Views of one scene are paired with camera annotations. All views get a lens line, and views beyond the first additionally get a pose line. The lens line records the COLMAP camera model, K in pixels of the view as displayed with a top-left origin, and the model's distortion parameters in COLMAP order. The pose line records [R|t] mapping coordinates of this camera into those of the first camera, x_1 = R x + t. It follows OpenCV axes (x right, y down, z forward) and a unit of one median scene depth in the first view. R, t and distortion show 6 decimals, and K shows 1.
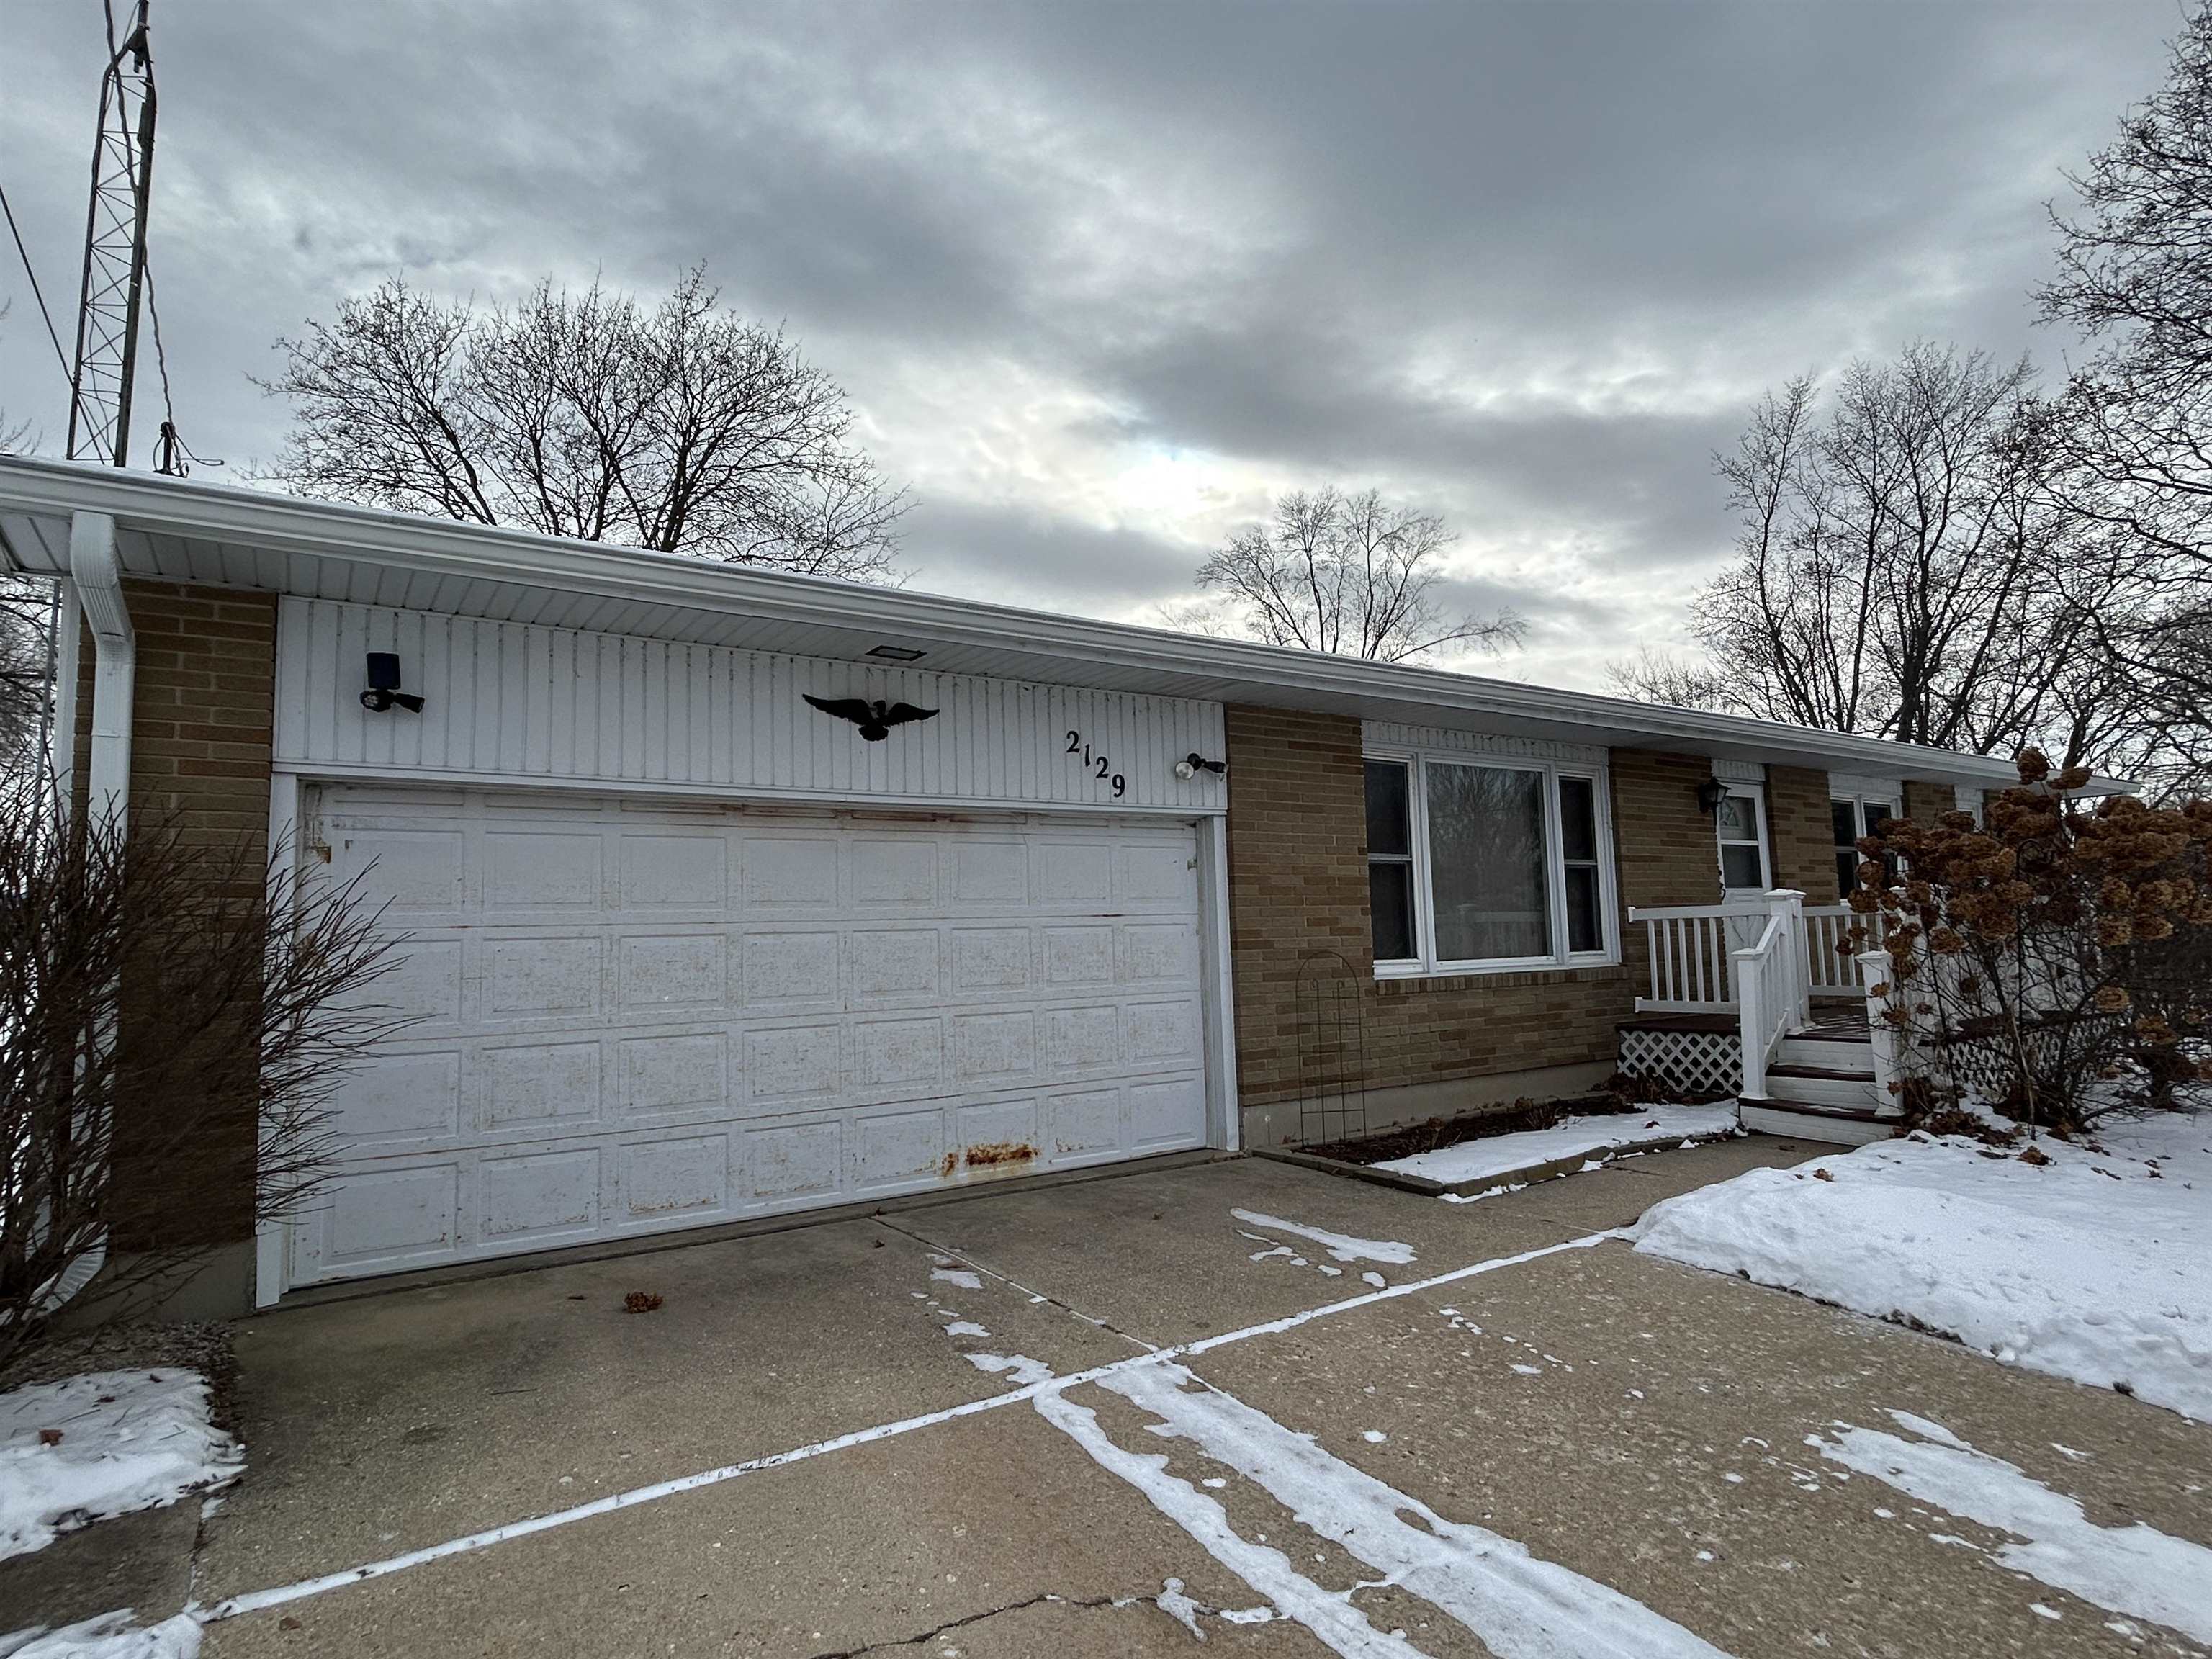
lens RADIAL K [[1184.7, 0, 1102.1], [0, 1184.7, 827.3], [0, 0, 1]] dist [0.027923, -0.000502]
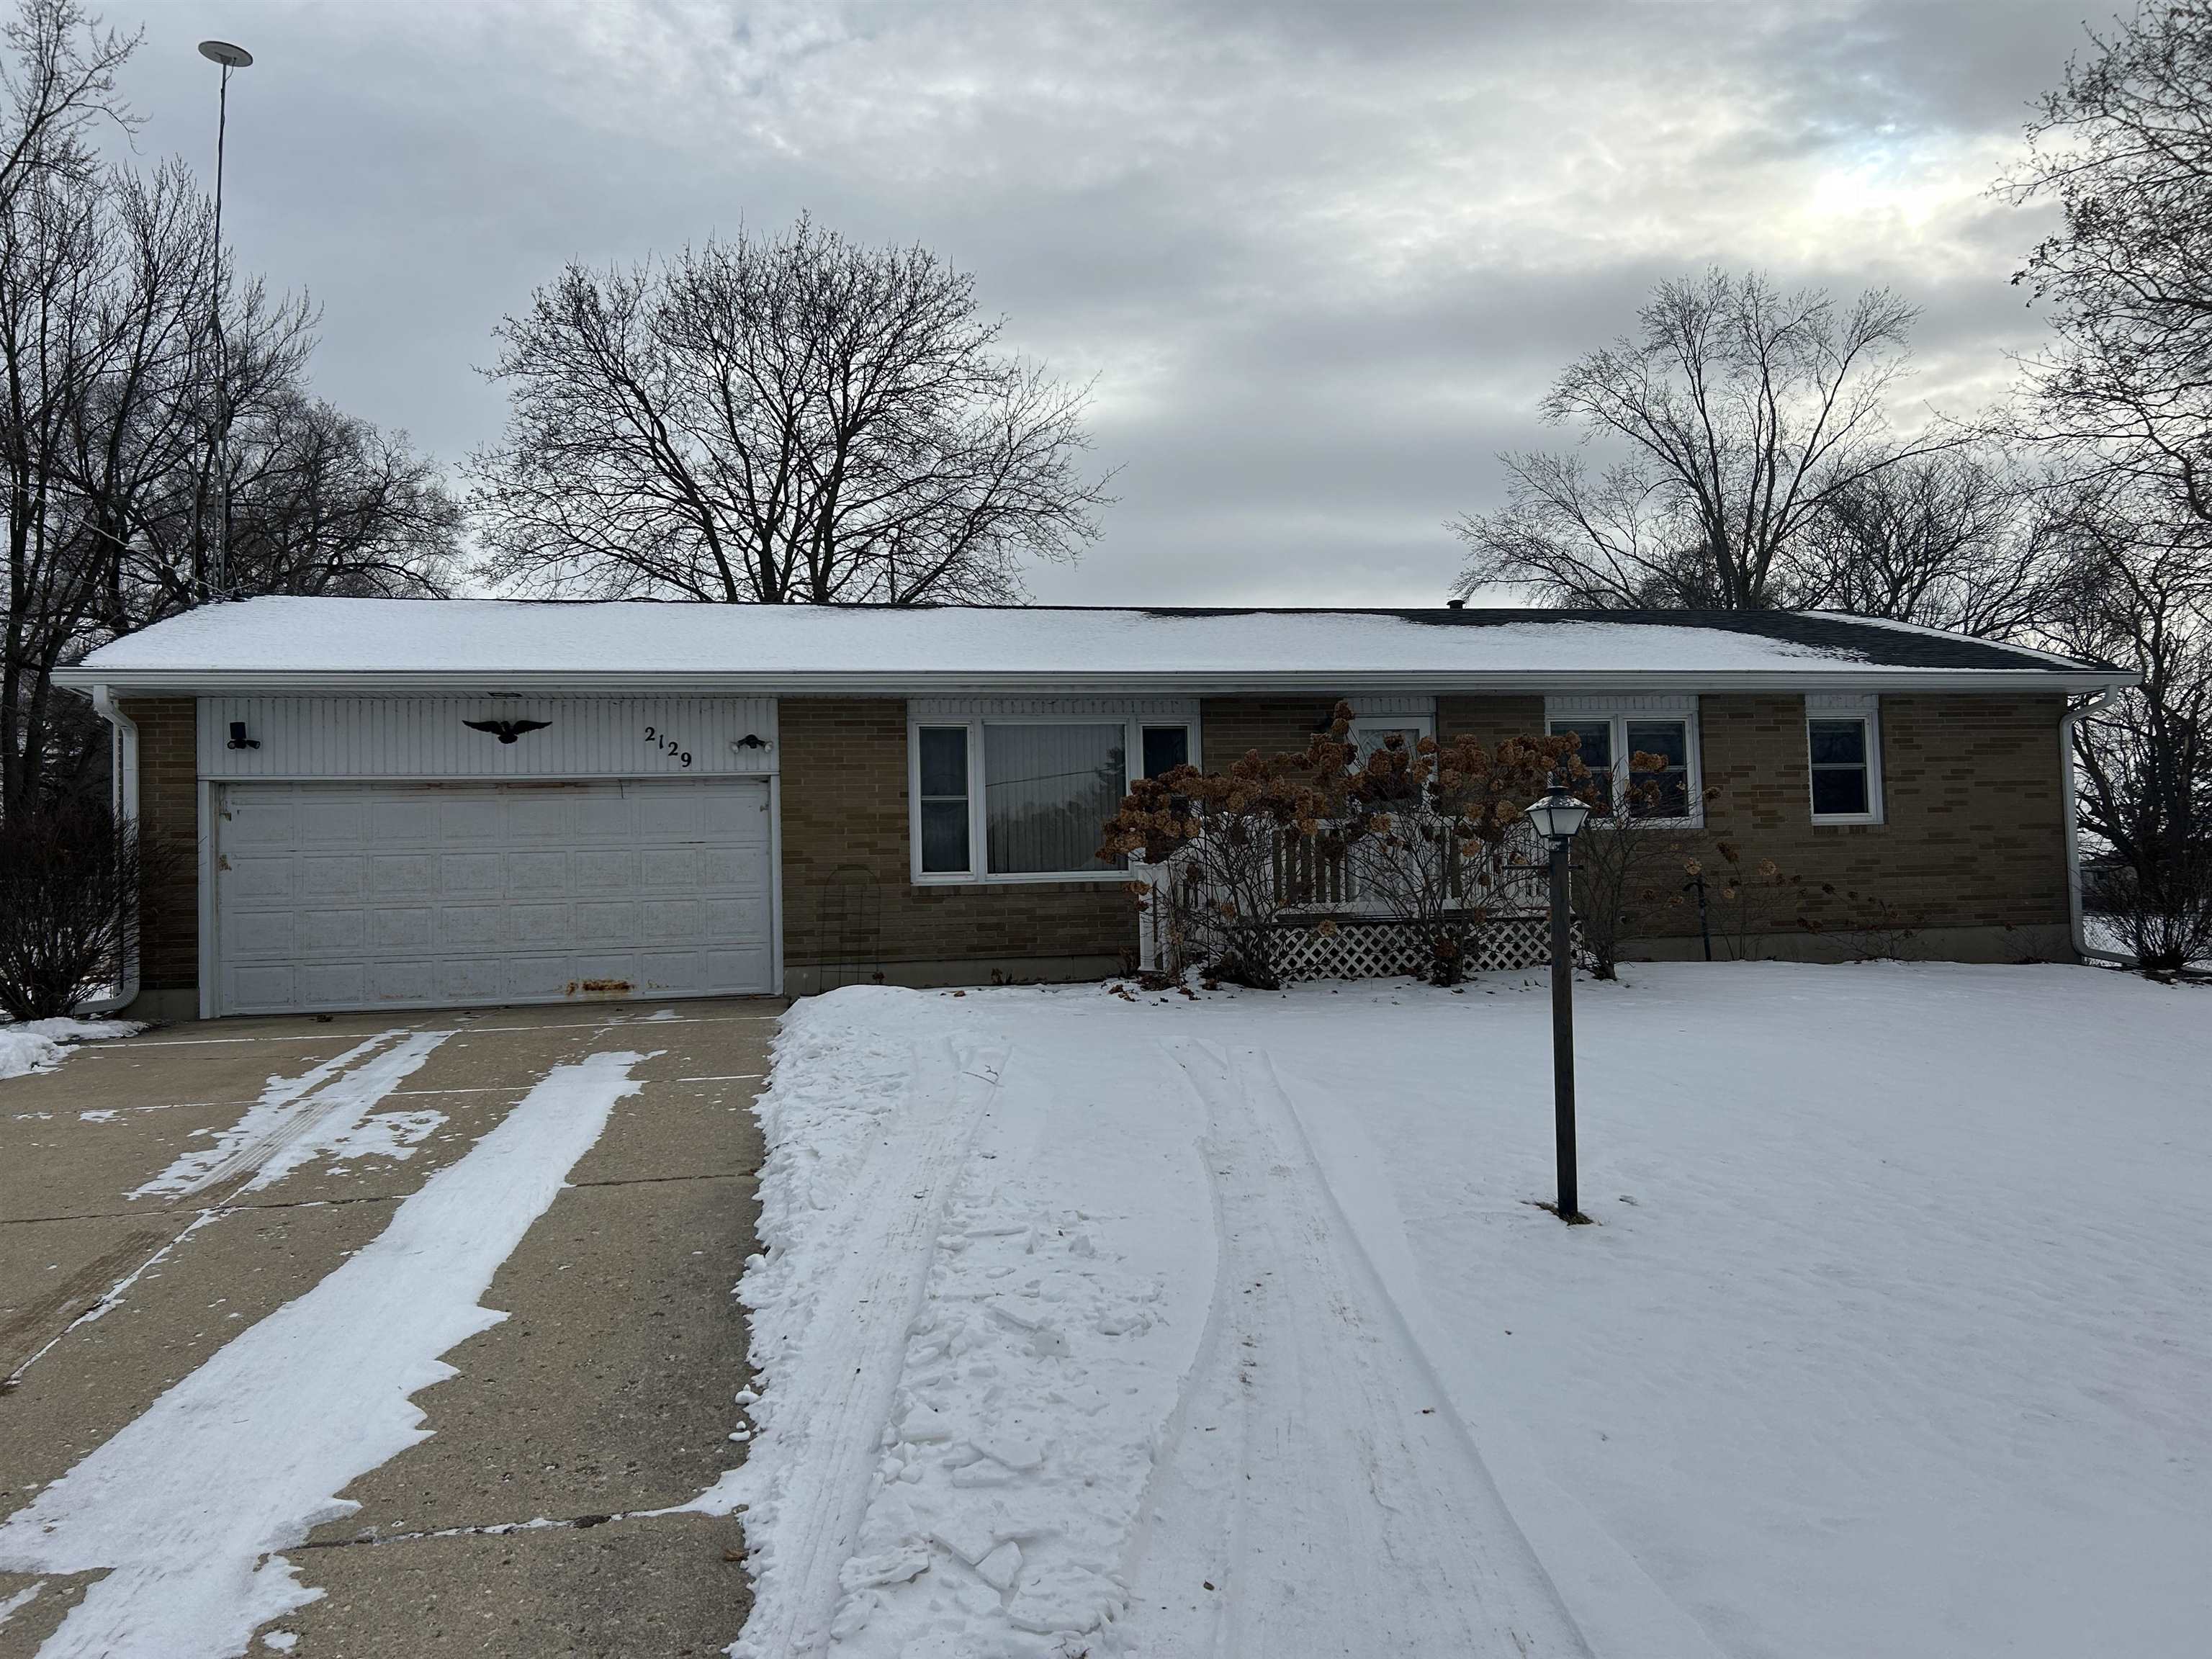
lens RADIAL K [[1668.9, 0, 1107.1], [0, 1668.9, 828.1], [0, 0, 1]] dist [0.049666, -0.009573]
pose [[0.934063, -0.020576, -0.356515, 1.325069], [0.038977, 0.998248, 0.044506, -0.021427], [0.354975, -0.055467, 0.933229, -0.876983]]
